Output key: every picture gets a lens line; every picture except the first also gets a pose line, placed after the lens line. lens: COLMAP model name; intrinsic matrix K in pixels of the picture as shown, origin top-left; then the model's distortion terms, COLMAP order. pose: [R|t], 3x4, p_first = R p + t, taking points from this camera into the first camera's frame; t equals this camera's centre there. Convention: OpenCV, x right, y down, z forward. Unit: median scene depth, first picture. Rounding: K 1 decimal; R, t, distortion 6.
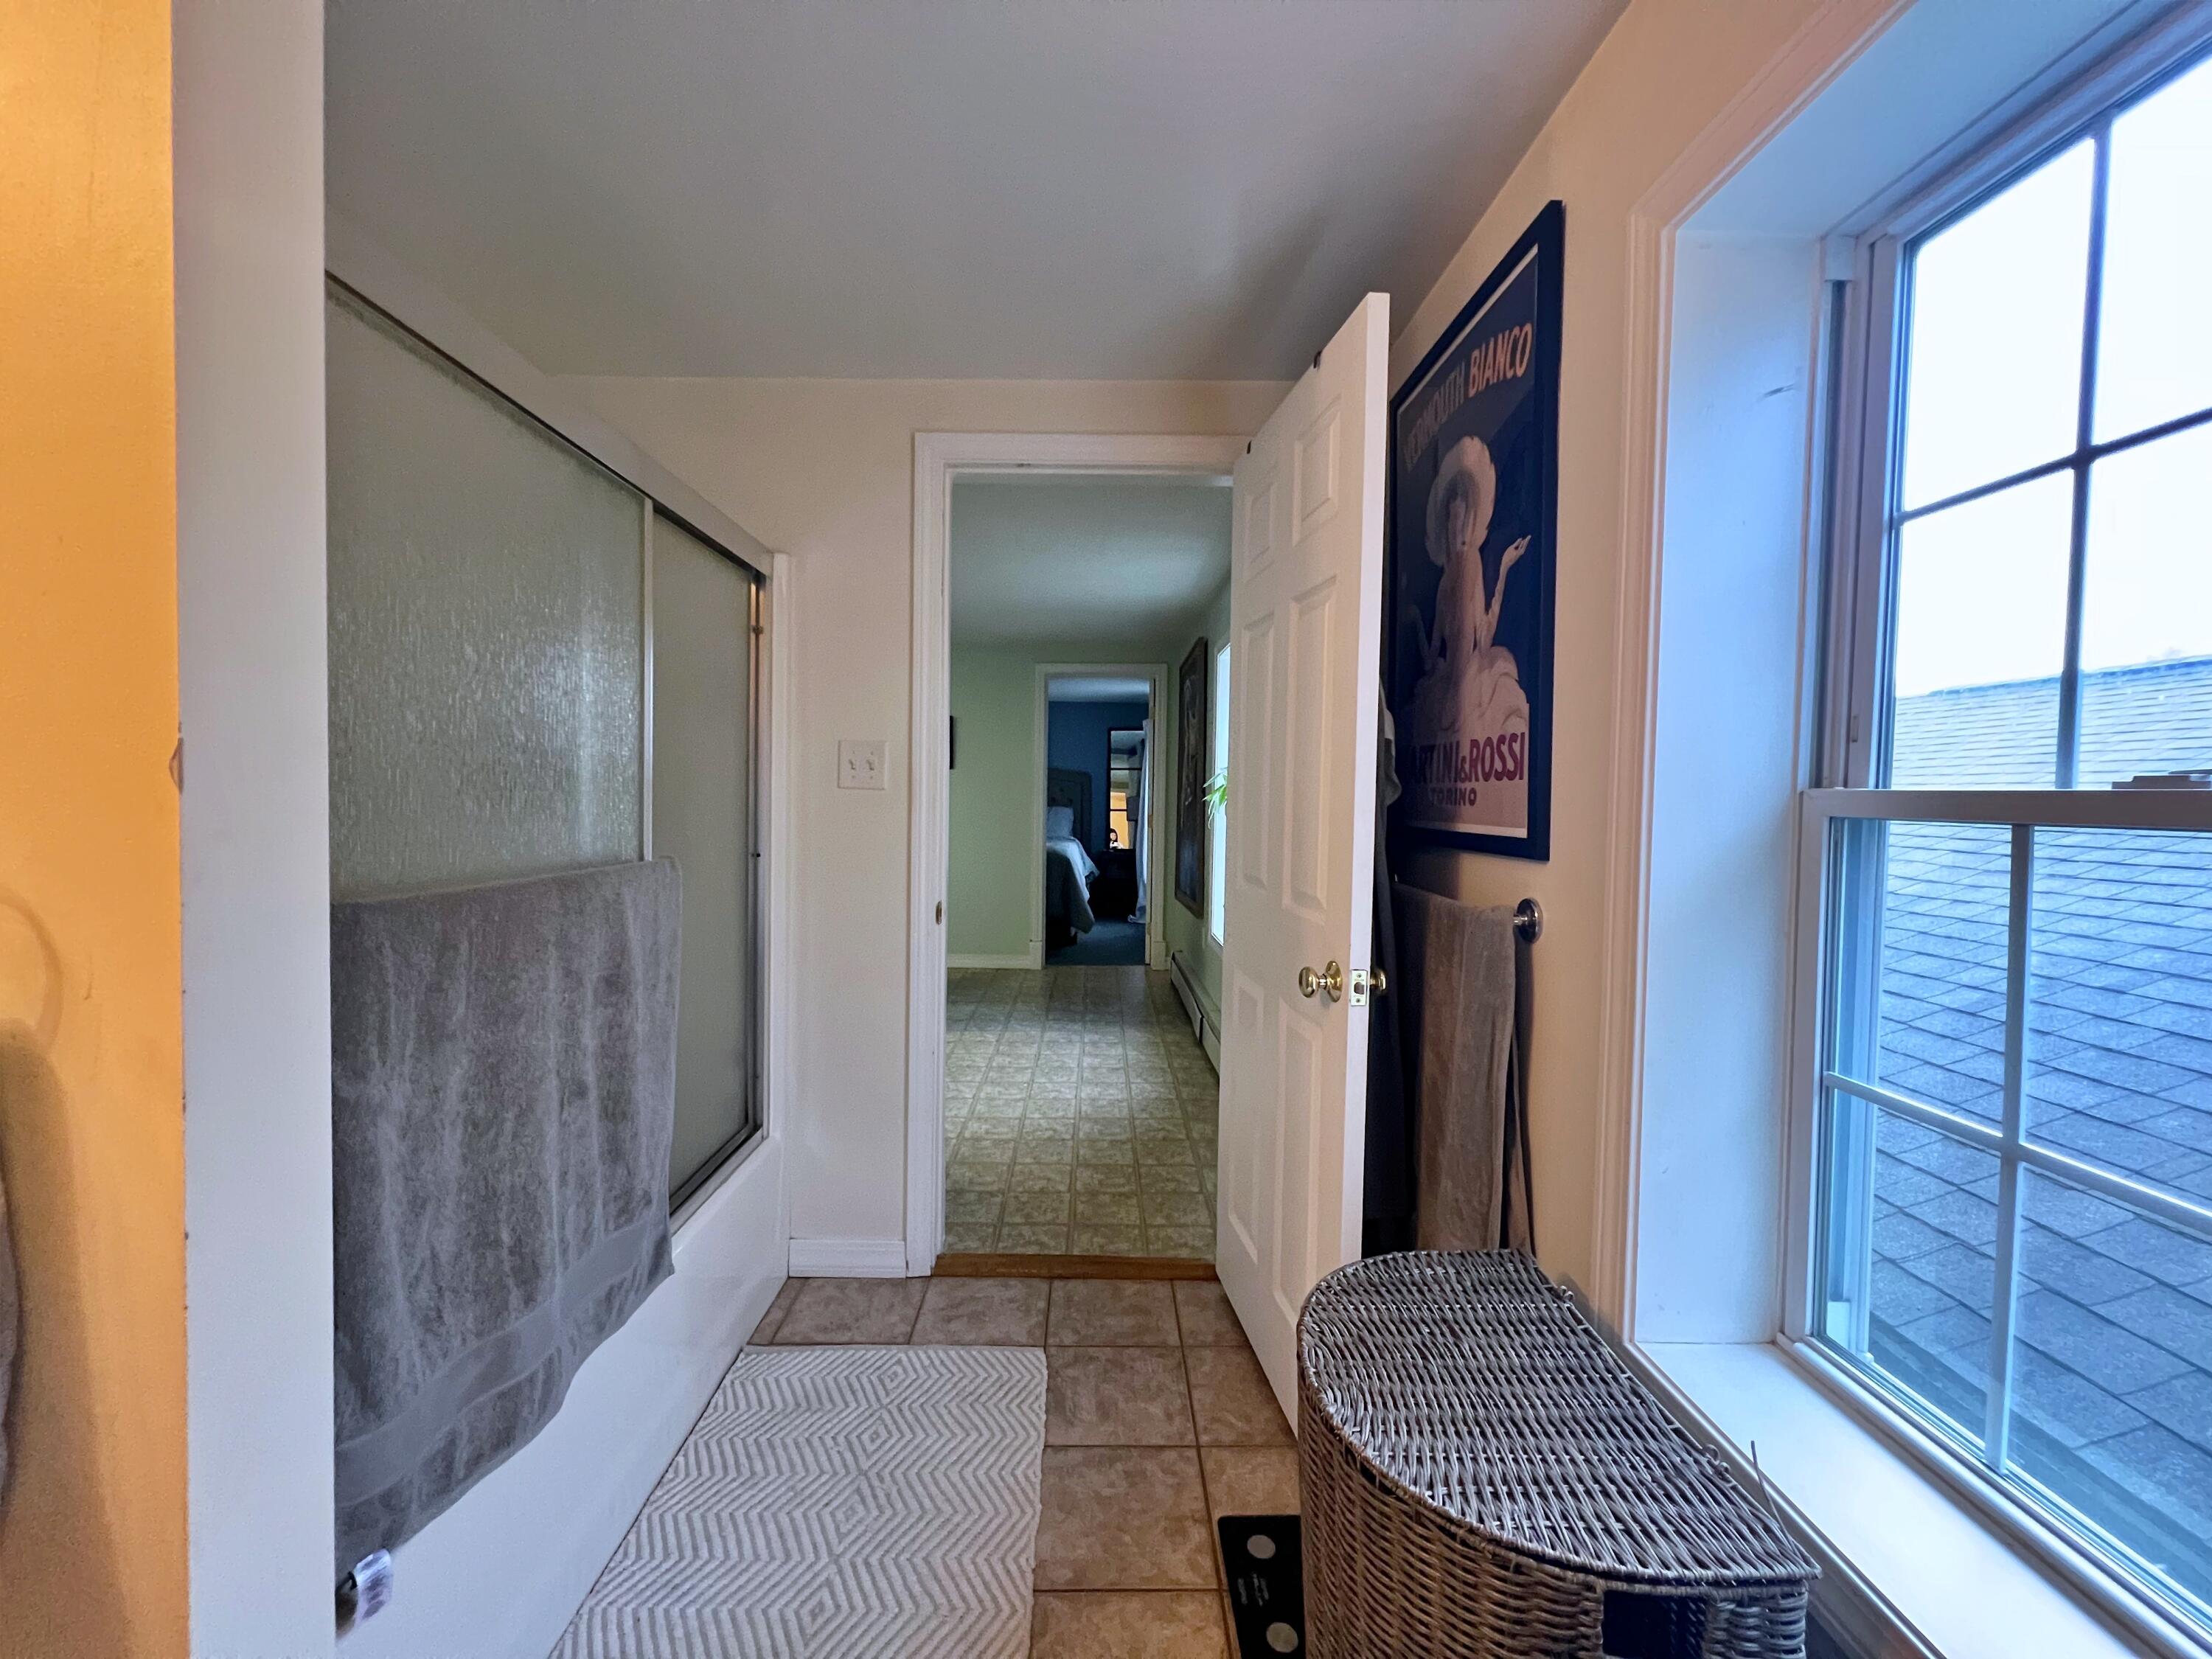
lens RADIAL K [[886.2, 0, 1108.2], [0, 886.2, 819.5], [0, 0, 1]] dist [-0.000900, 0.000373]
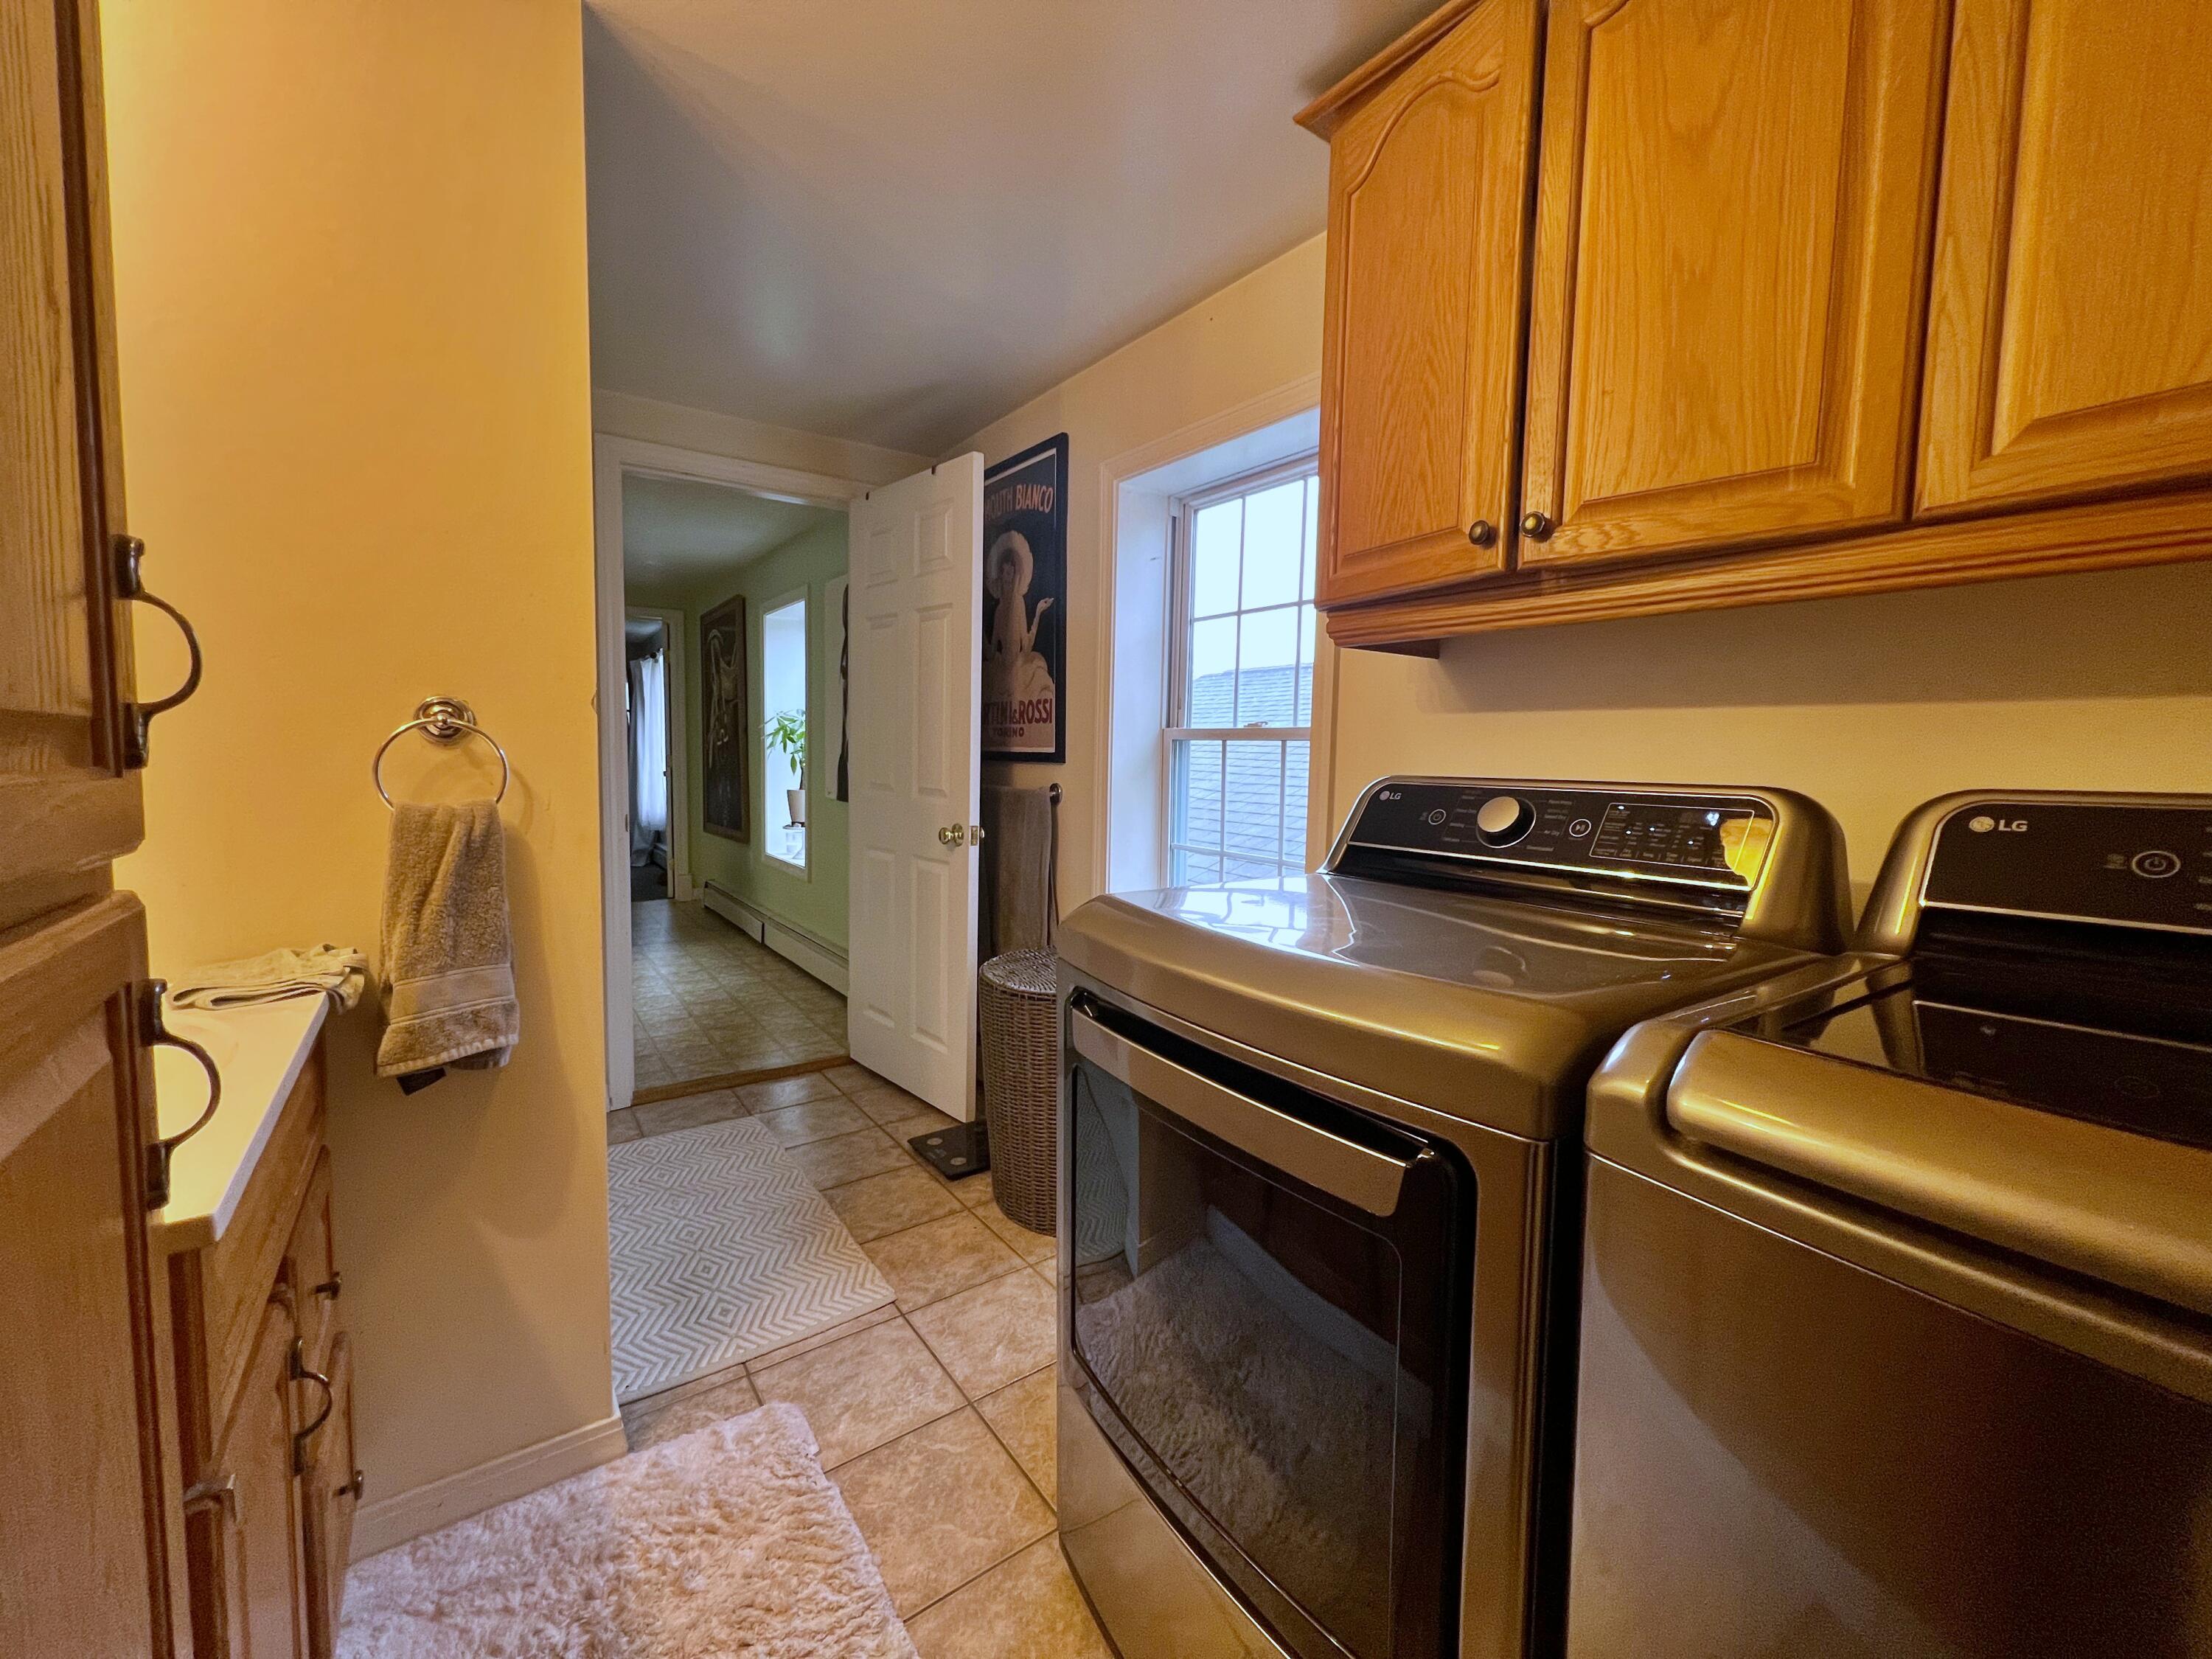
lens RADIAL K [[886.2, 0, 1115.6], [0, 886.2, 835.9], [0, 0, 1]] dist [-0.000900, 0.000373]
pose [[0.812730, -0.056805, 0.579864, -0.542721], [0.012093, 0.996666, 0.080686, 0.045733], [-0.582515, -0.058563, 0.810708, -0.659376]]
